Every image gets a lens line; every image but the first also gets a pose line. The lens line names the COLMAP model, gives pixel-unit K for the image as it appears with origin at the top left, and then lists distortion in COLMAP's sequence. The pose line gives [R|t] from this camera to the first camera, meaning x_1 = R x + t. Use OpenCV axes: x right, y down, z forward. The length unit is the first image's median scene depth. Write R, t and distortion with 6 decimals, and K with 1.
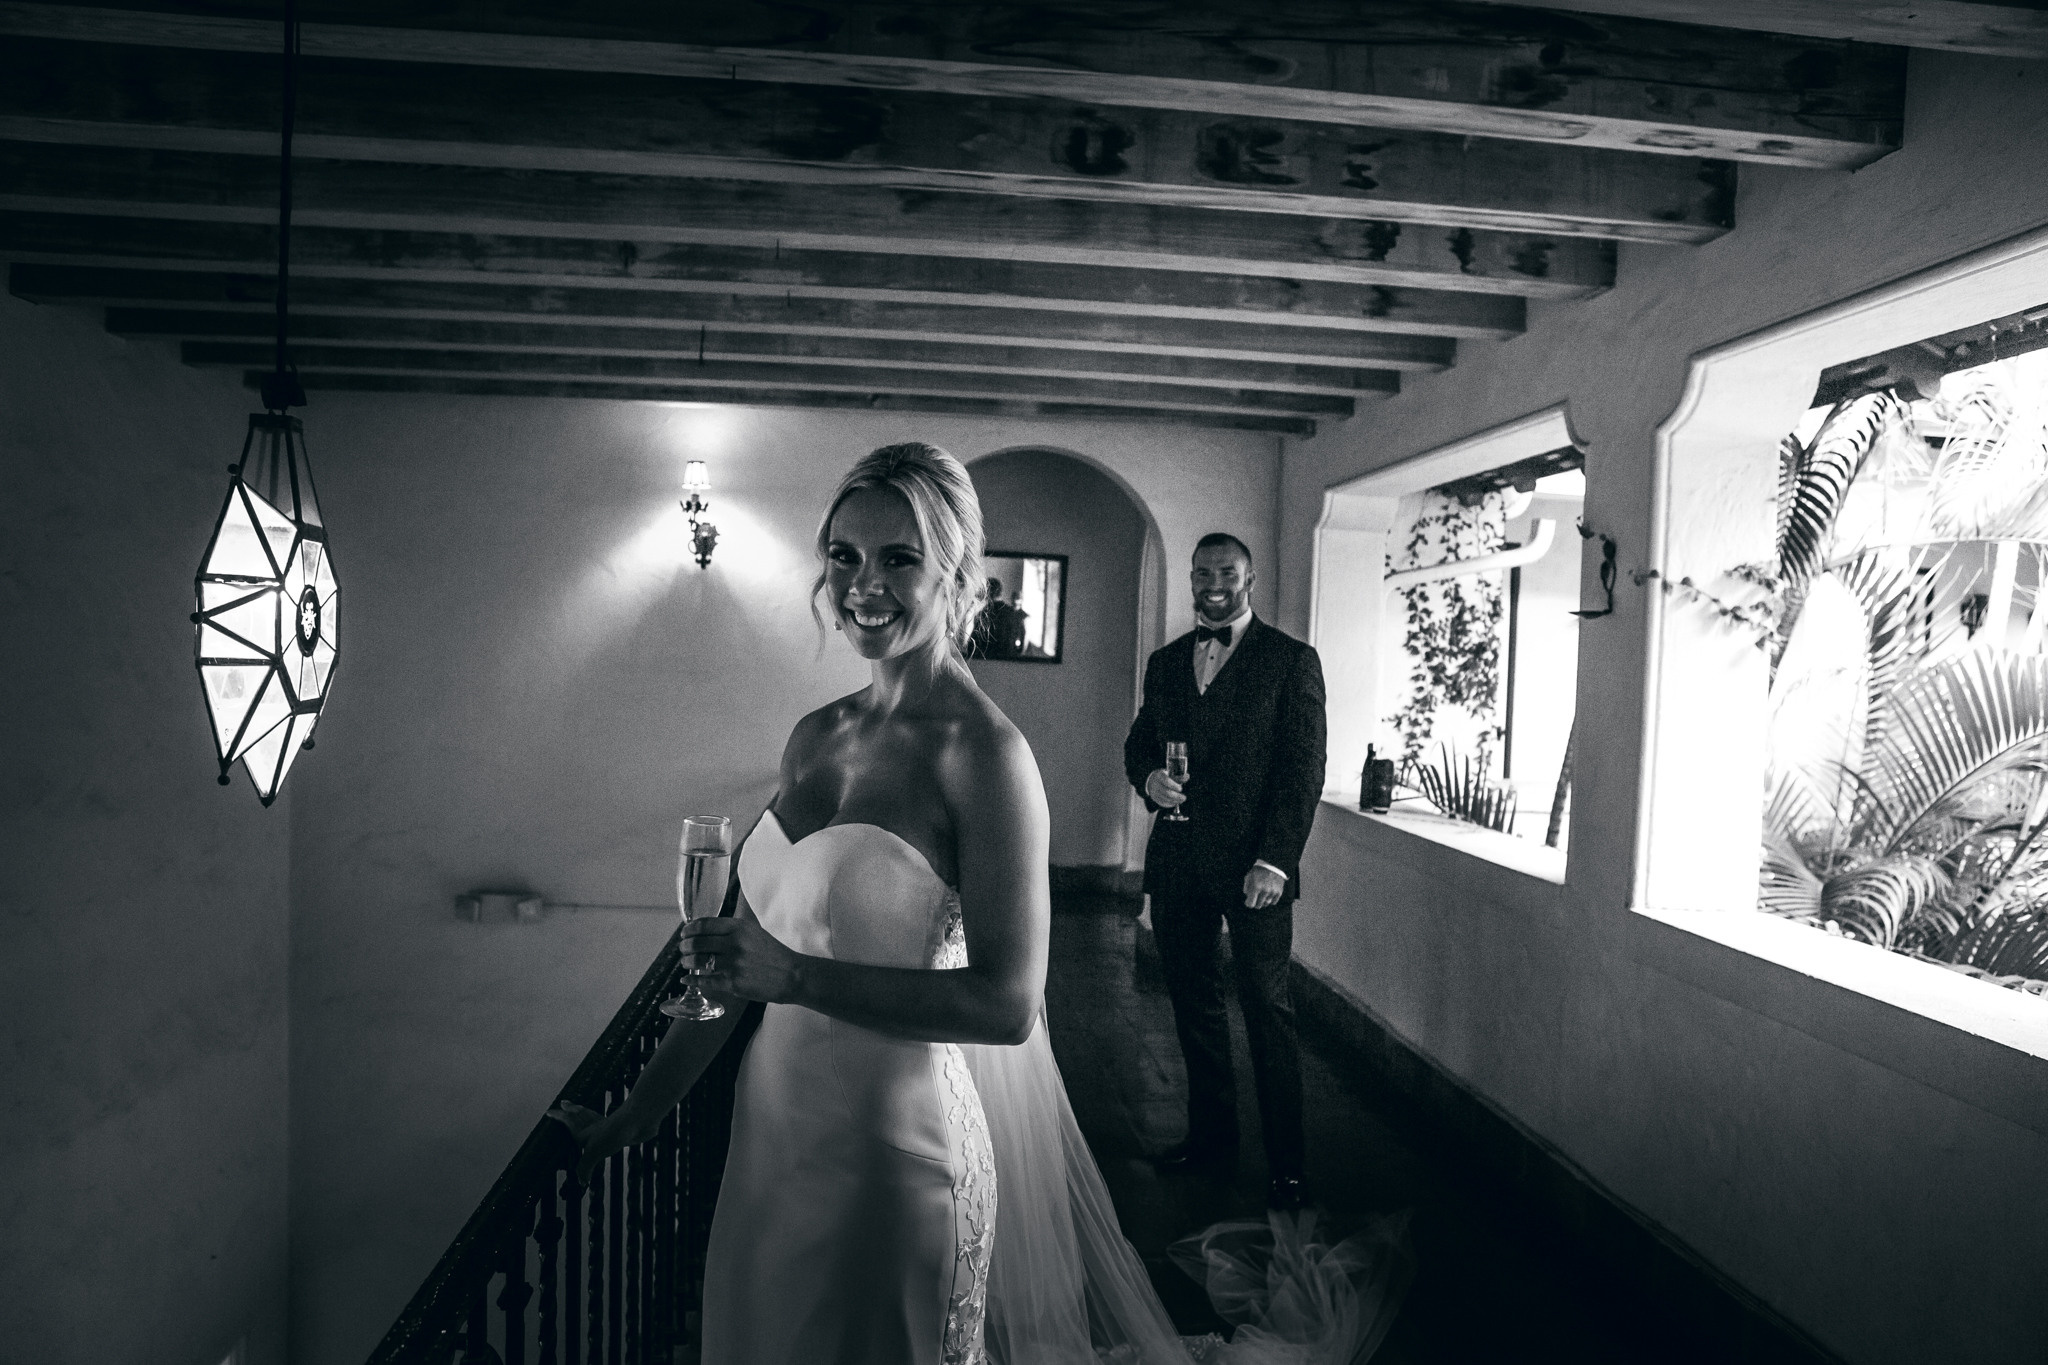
lens RADIAL K [[1345.4, 0, 1024.0], [0, 1345.4, 732.1], [0, 0, 1]] dist [-0.148678, 0.067296]
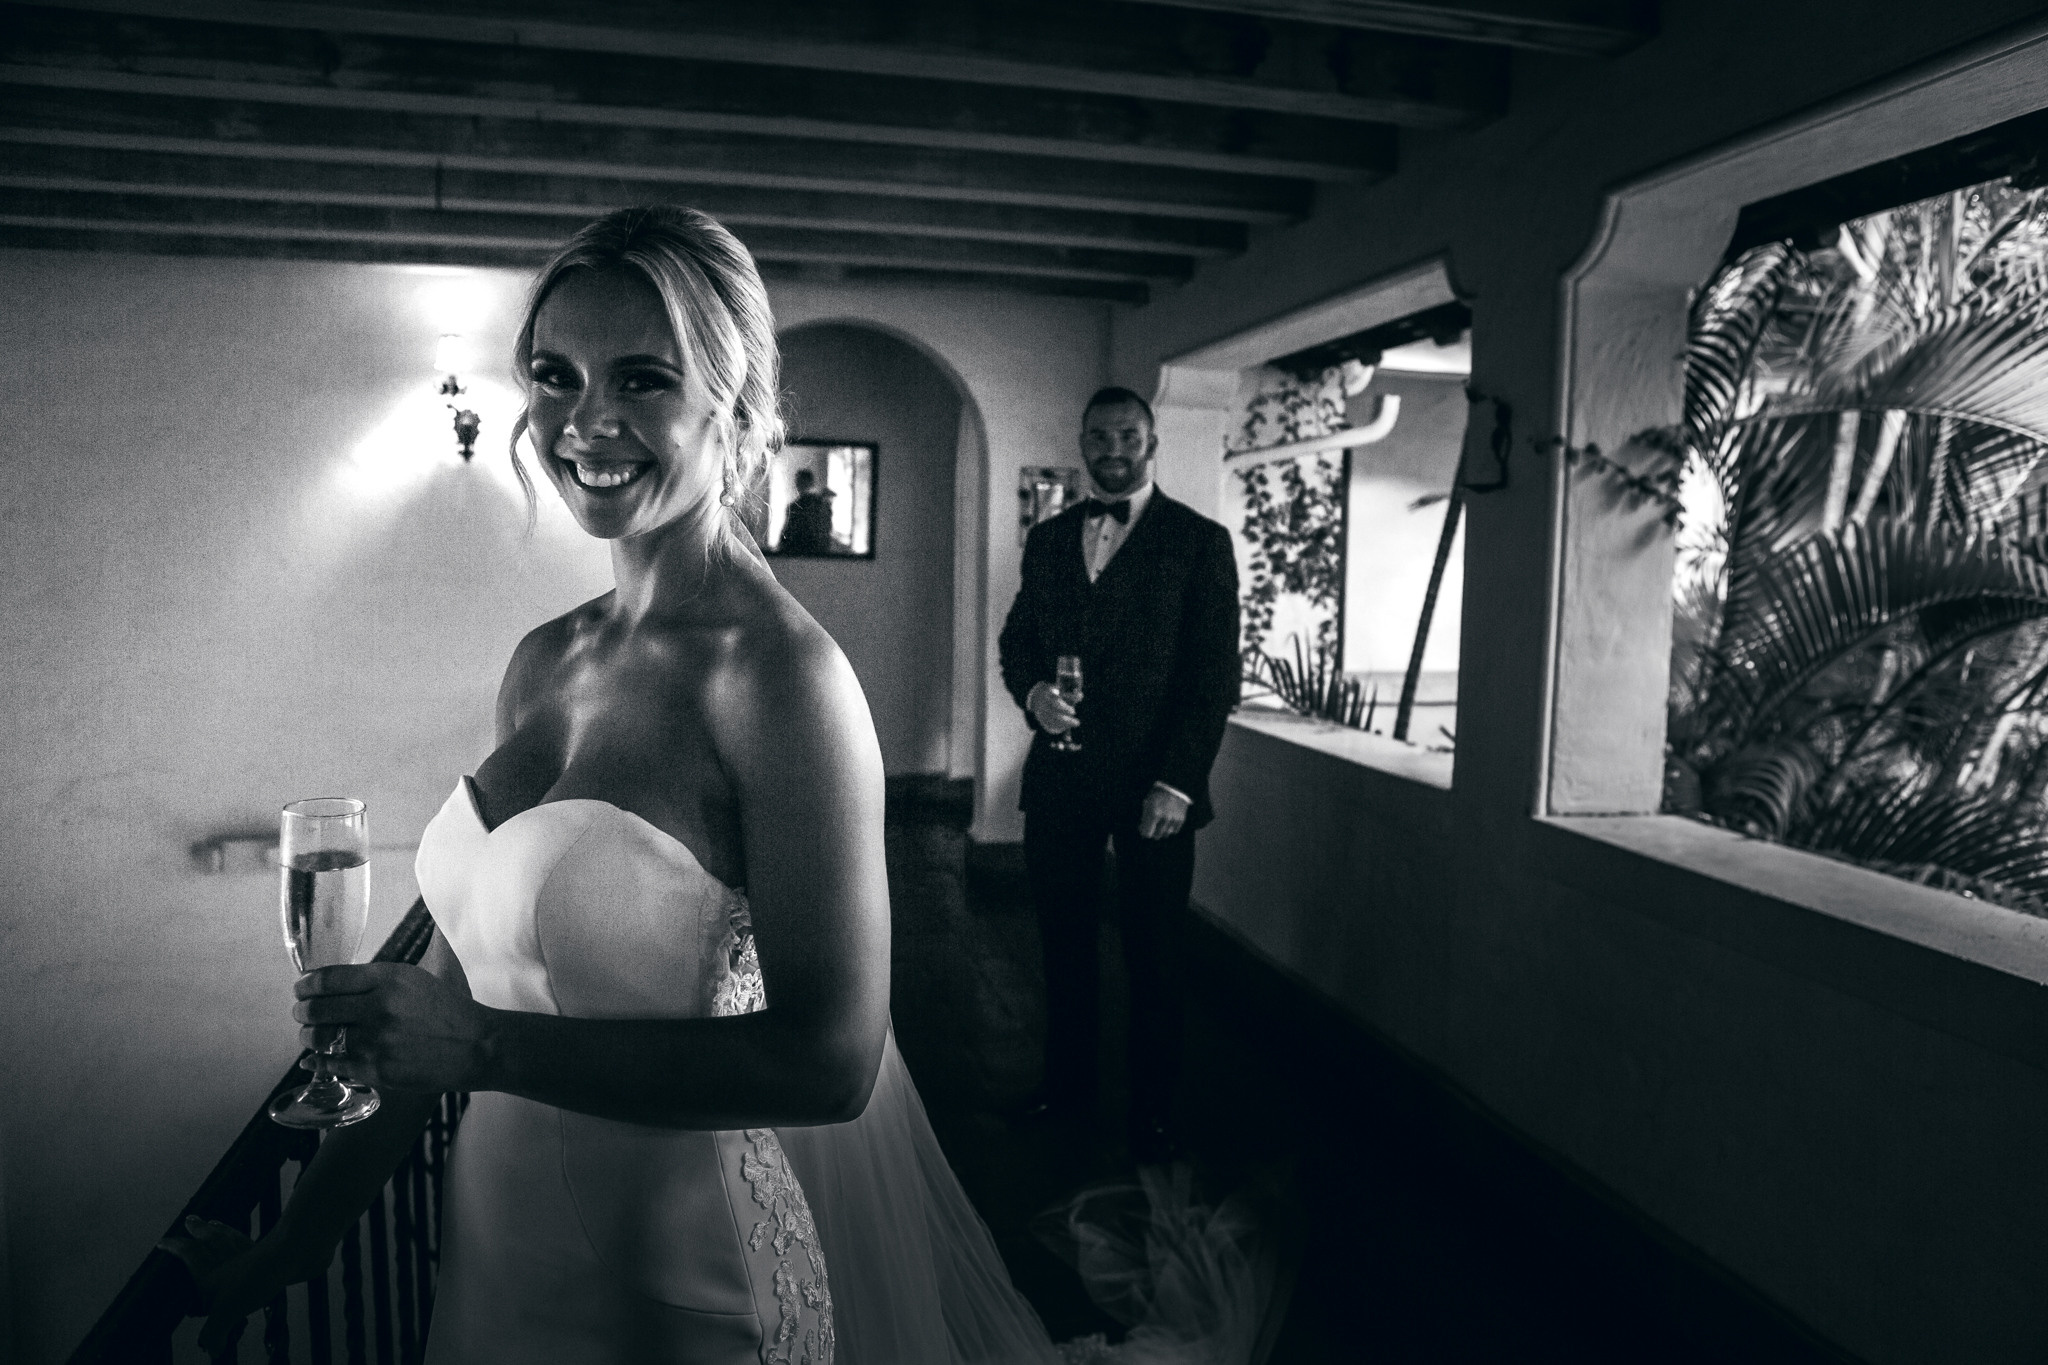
lens RADIAL K [[1345.4, 0, 1024.0], [0, 1345.4, 732.1], [0, 0, 1]] dist [-0.148678, 0.067296]
pose [[0.989976, -0.038178, 0.135978, -0.002235], [0.027788, 0.996605, 0.077503, -0.002428], [-0.138475, -0.072948, 0.987676, 0.134623]]
